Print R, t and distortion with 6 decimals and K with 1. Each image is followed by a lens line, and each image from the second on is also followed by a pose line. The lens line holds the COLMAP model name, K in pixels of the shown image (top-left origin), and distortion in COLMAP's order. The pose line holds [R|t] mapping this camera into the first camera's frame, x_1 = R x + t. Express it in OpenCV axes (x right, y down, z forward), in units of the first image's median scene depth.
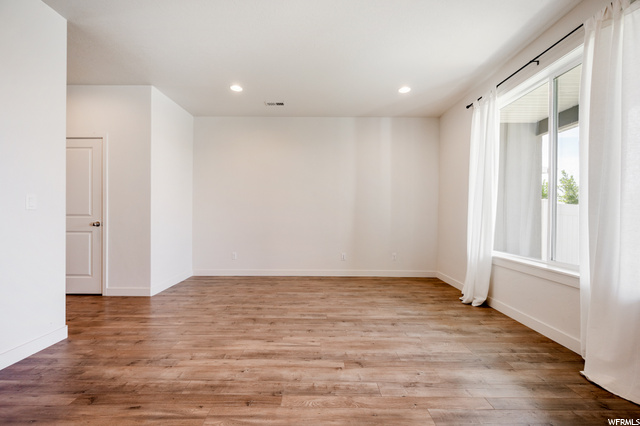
lens RADIAL K [[256.5, 0, 321.4], [0, 256.5, 216.1], [0, 0, 1]] dist [-0.003768, -0.000133]
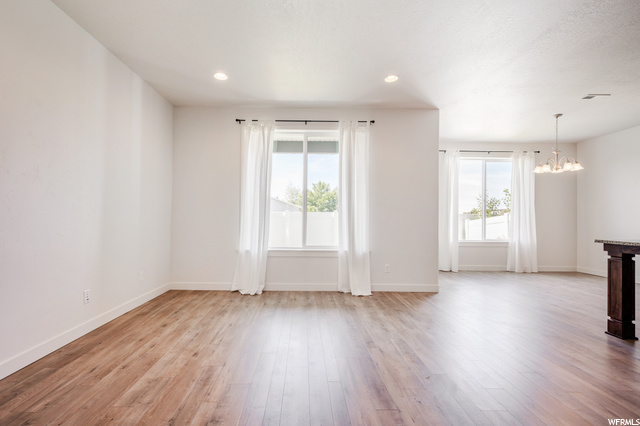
lens RADIAL K [[277.0, 0, 304.0], [0, 277.0, 217.9], [0, 0, 1]] dist [0.000024, 0.000948]
pose [[0.016427, -0.006082, 0.999847, -1.054582], [0.003171, 0.999977, 0.006030, -0.019676], [-0.999860, 0.003072, 0.016446, 1.166397]]
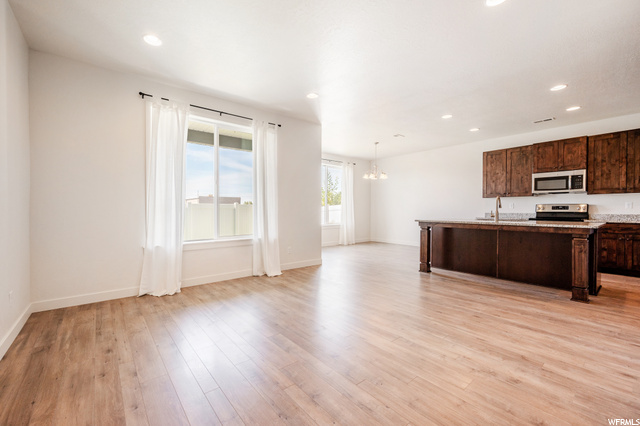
lens RADIAL K [[256.5, 0, 296.9], [0, 256.5, 212.3], [0, 0, 1]] dist [-0.003768, -0.000133]
pose [[-0.582290, -0.014995, 0.812843, -0.886321], [0.005322, 0.999738, 0.022255, -0.019956], [-0.812963, 0.017284, -0.582058, 1.850755]]
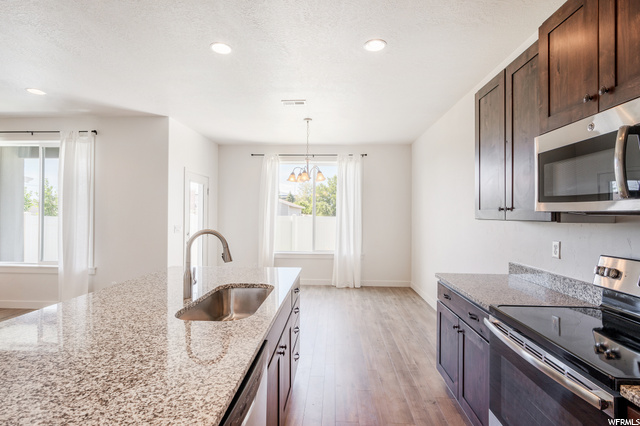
lens RADIAL K [[303.2, 0, 324.7], [0, 303.2, 213.0], [0, 0, 1]] dist [-0.000435, 0.000633]
pose [[0.052392, 0.002499, 0.998623, -1.020452], [0.007275, 0.999969, -0.002884, -0.125750], [-0.998600, 0.007416, 0.052372, -0.985563]]
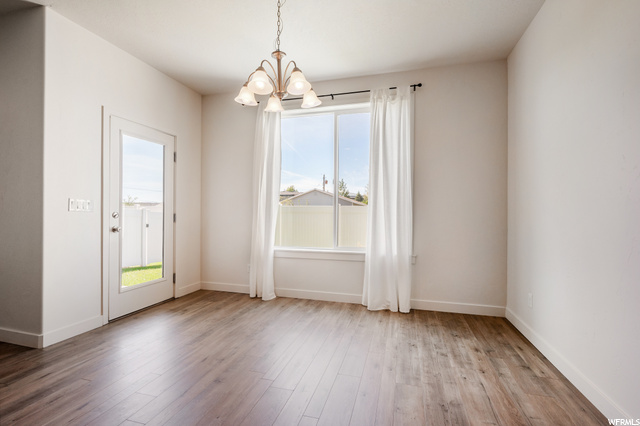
lens RADIAL K [[277.0, 0, 328.7], [0, 277.0, 214.9], [0, 0, 1]] dist [0.000024, 0.000948]
pose [[0.283285, -0.000822, 0.959036, 0.259352], [0.009472, 0.999953, -0.001940, 0.032706], [-0.958989, 0.009633, 0.283279, -1.174823]]
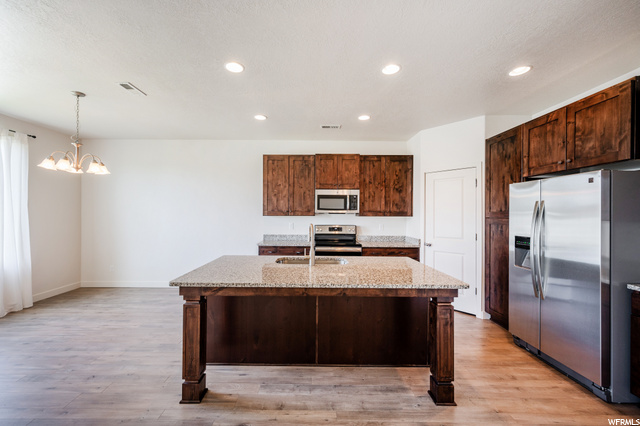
lens RADIAL K [[256.5, 0, 314.0], [0, 256.5, 210.8], [0, 0, 1]] dist [-0.003768, -0.000133]
pose [[-0.999928, -0.008068, -0.008881, -0.207528], [-0.008115, 0.999953, 0.005367, -0.156132], [0.008838, 0.005439, -0.999946, 0.691151]]
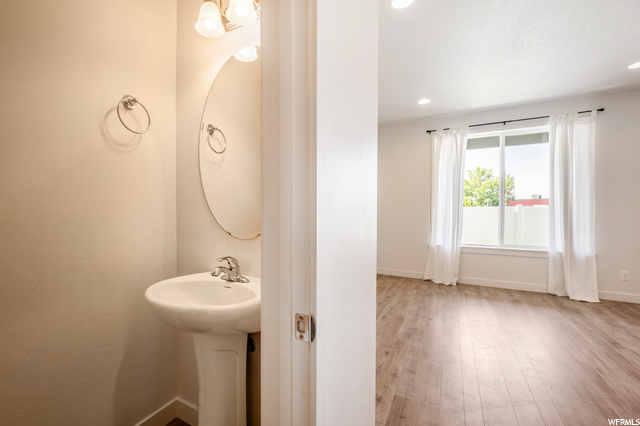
lens RADIAL K [[273.9, 0, 284.8], [0, 273.9, 213.5], [0, 0, 1]] dist [-0.001890, -0.000221]
pose [[0.539832, -0.016060, 0.841620, -1.632047], [0.013783, 0.999853, 0.010239, -0.075848], [-0.841660, 0.006073, 0.539974, 1.468962]]
